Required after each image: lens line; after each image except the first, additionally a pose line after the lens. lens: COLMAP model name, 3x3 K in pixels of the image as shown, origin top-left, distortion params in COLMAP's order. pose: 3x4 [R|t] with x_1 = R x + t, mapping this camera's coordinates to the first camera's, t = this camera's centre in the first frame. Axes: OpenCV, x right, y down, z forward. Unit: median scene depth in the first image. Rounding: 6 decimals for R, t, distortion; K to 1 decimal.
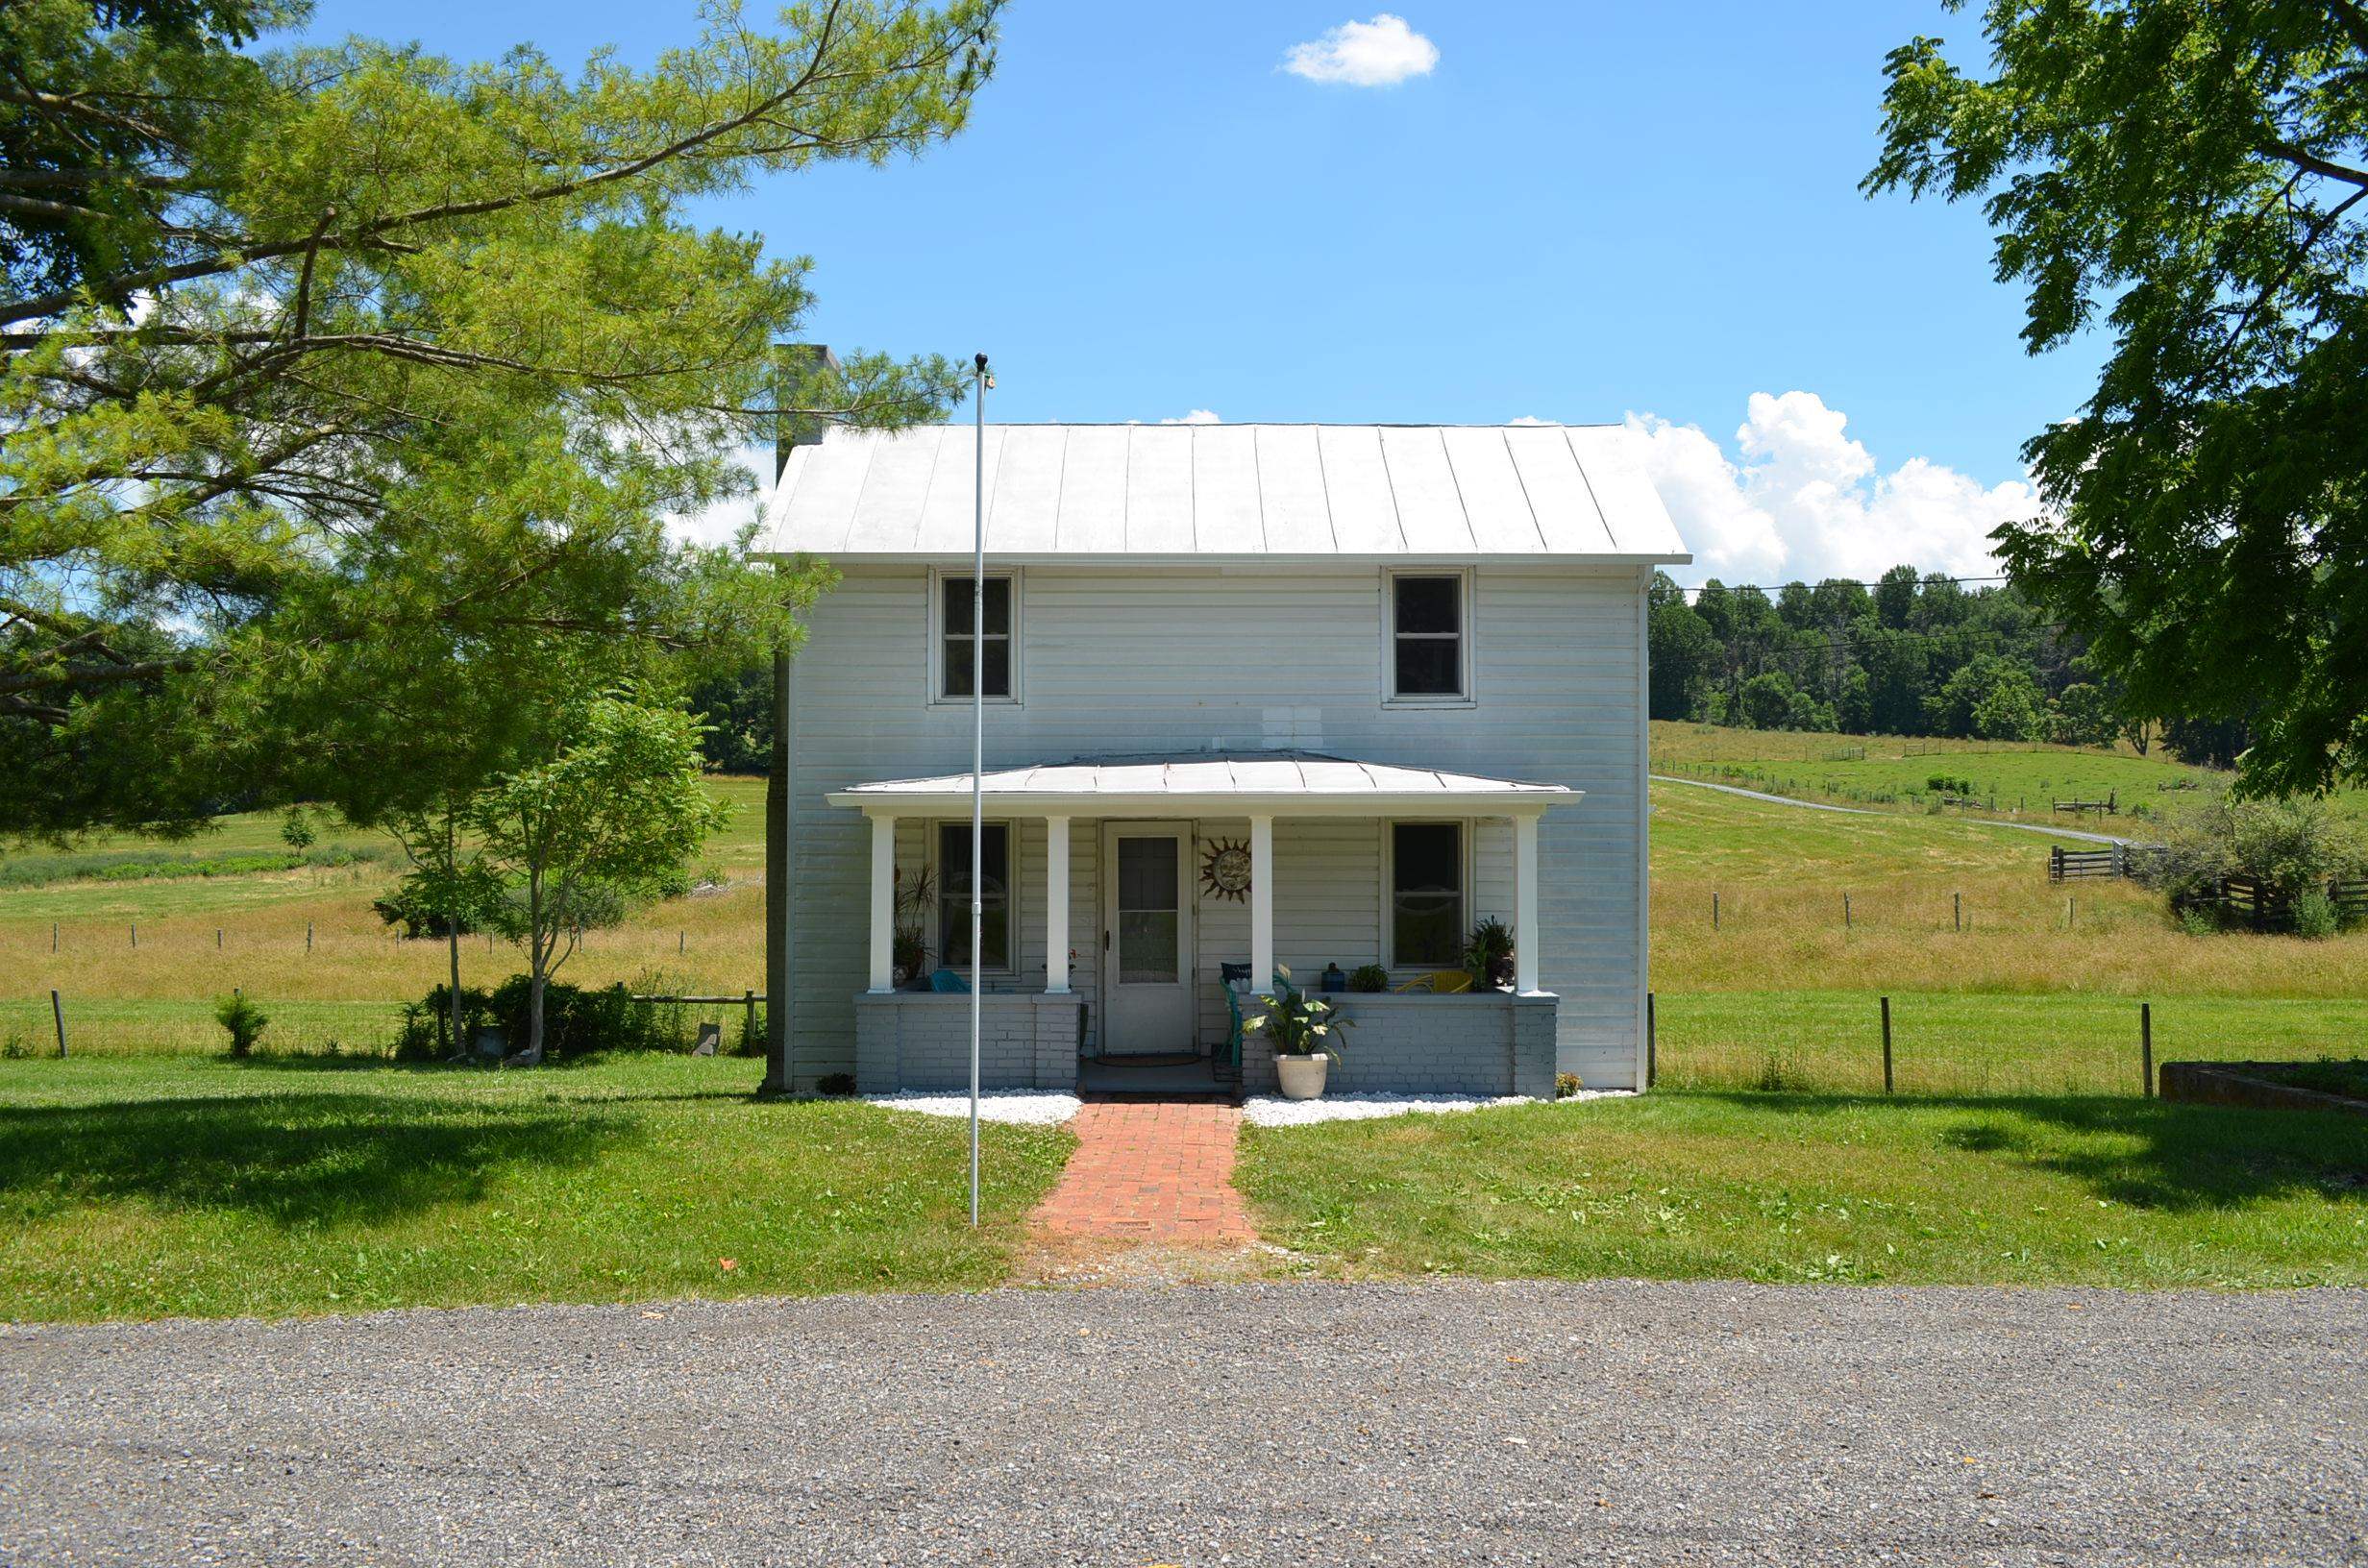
lens RADIAL K [[1873.6, 0, 1200.9], [0, 1873.6, 823.3], [0, 0, 1]] dist [-0.083380, 0.006115]
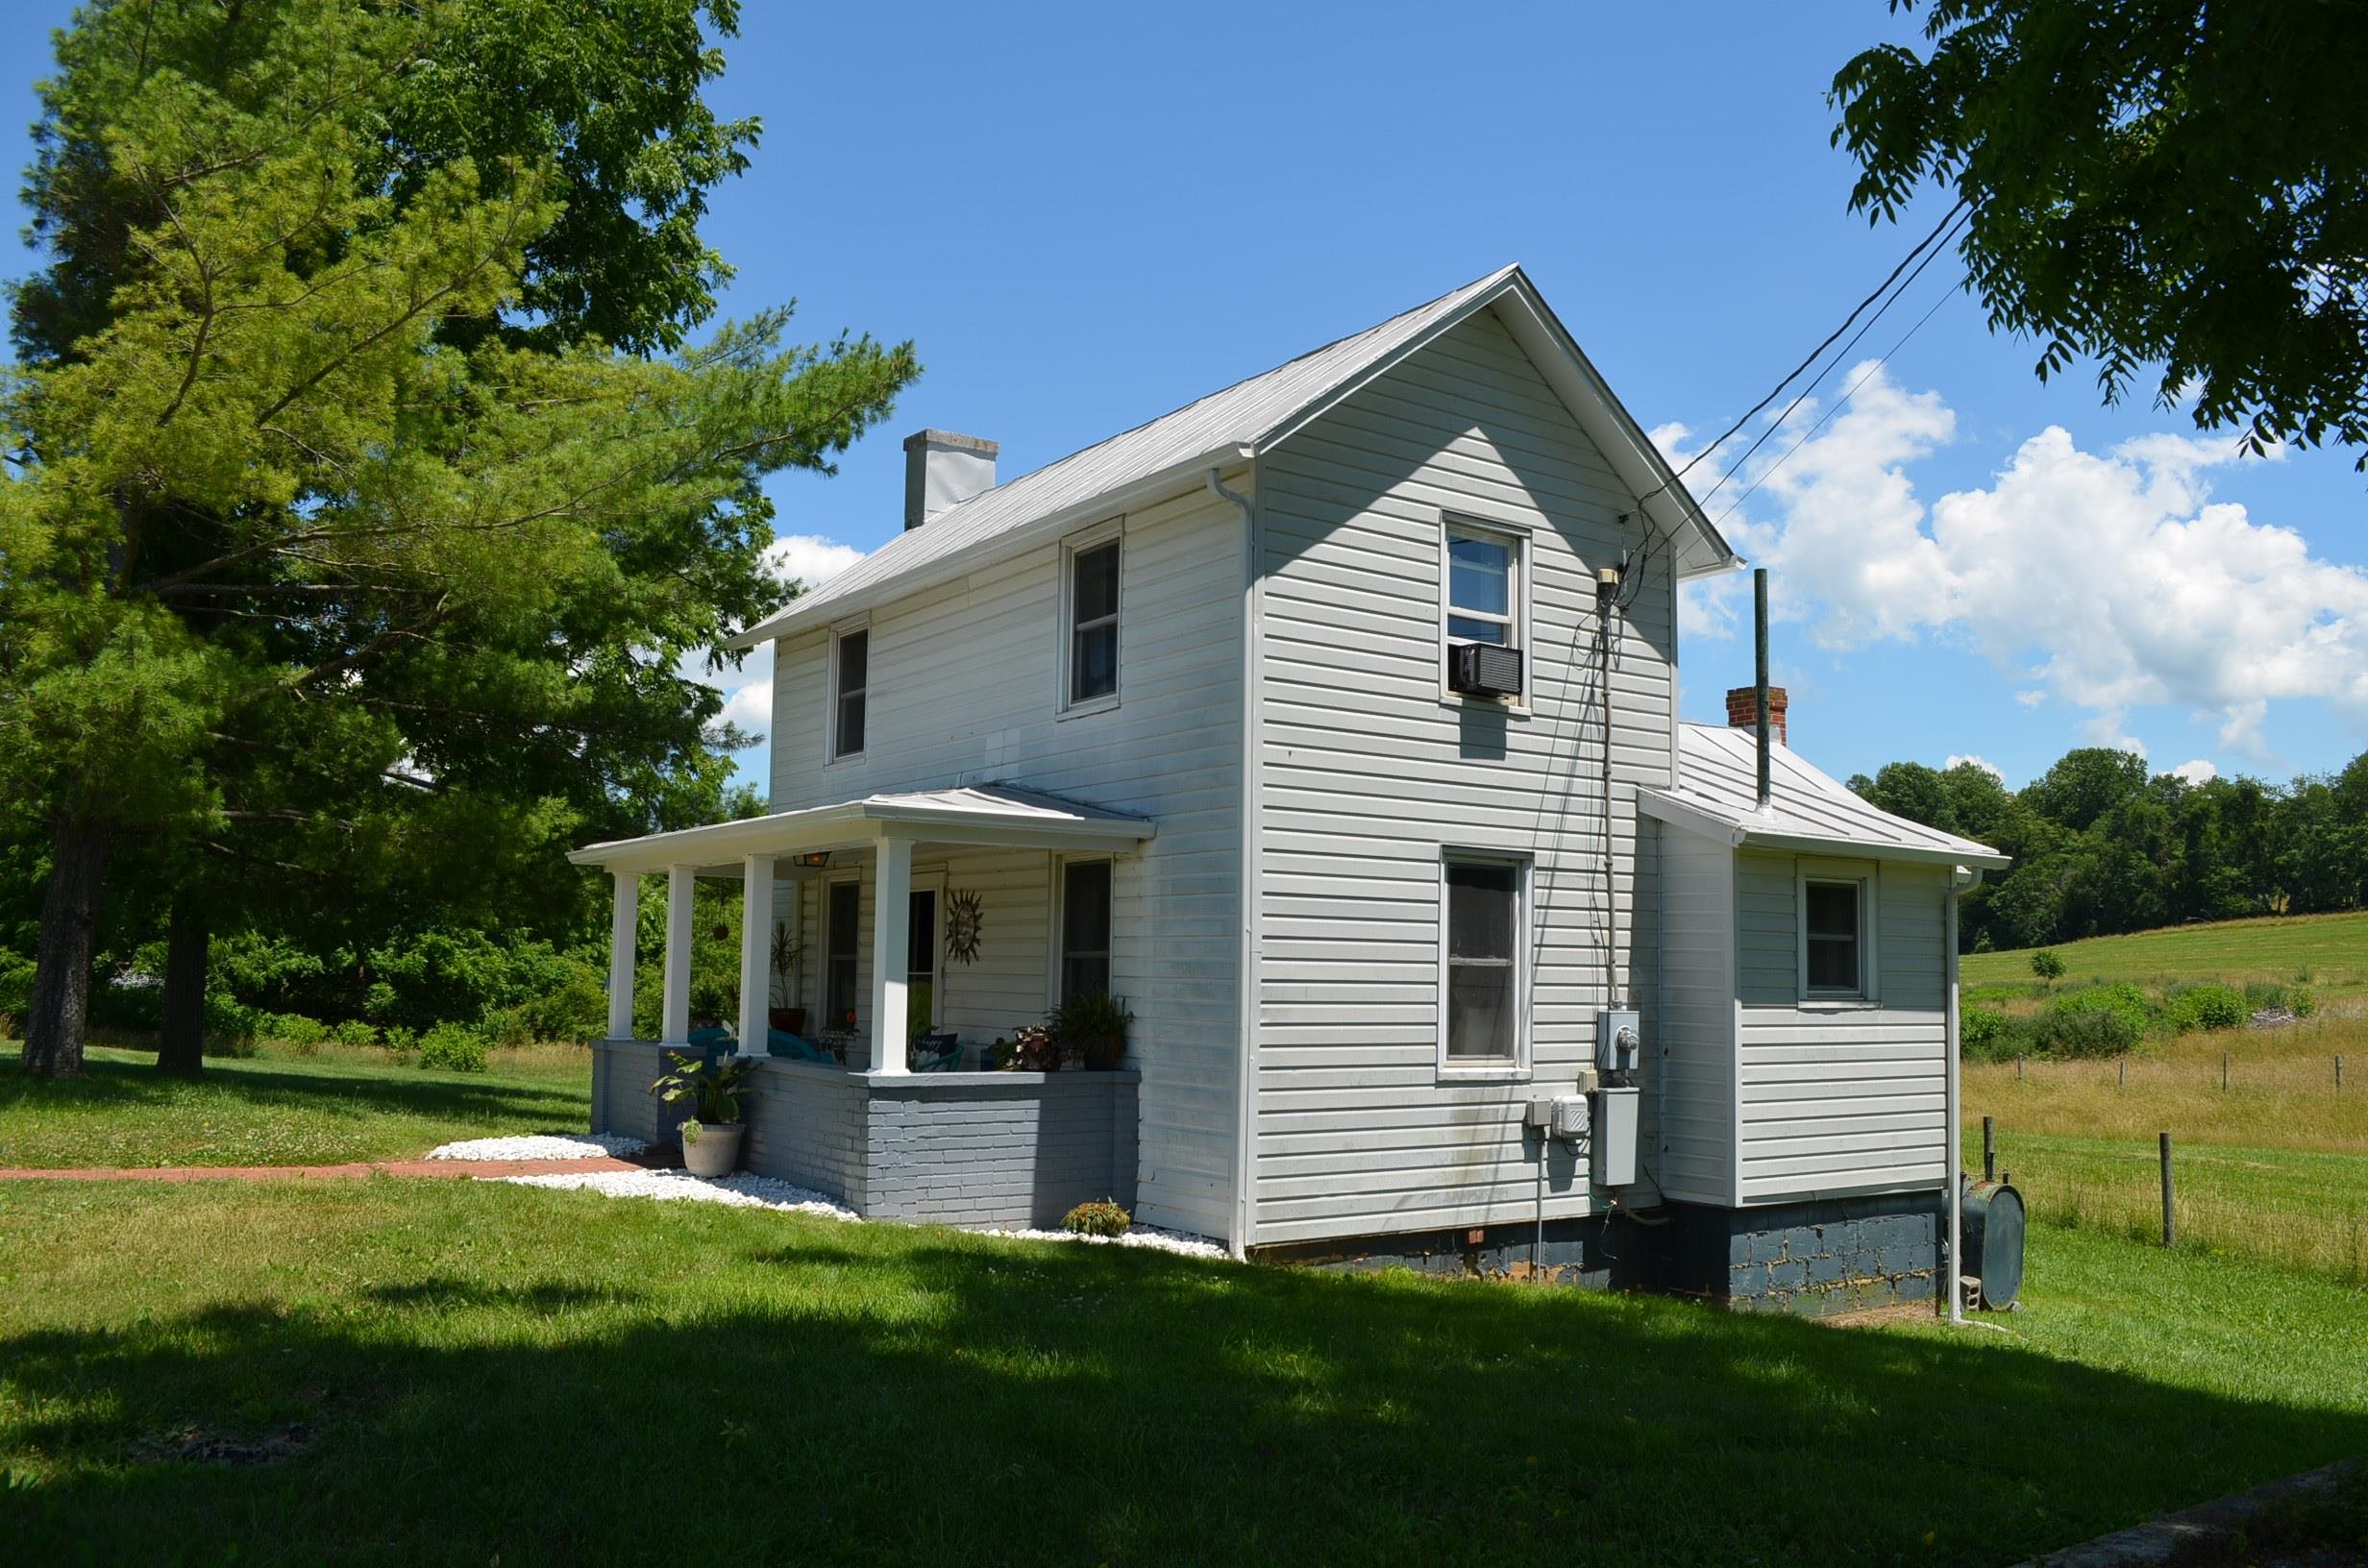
lens RADIAL K [[1873.6, 0, 1200.9], [0, 1873.6, 823.3], [0, 0, 1]] dist [-0.083380, 0.006115]
pose [[0.562638, -0.061819, -0.824389, 0.785568], [-0.000123, 0.997194, -0.074862, 0.041664], [0.826703, 0.042222, 0.561051, 0.605574]]
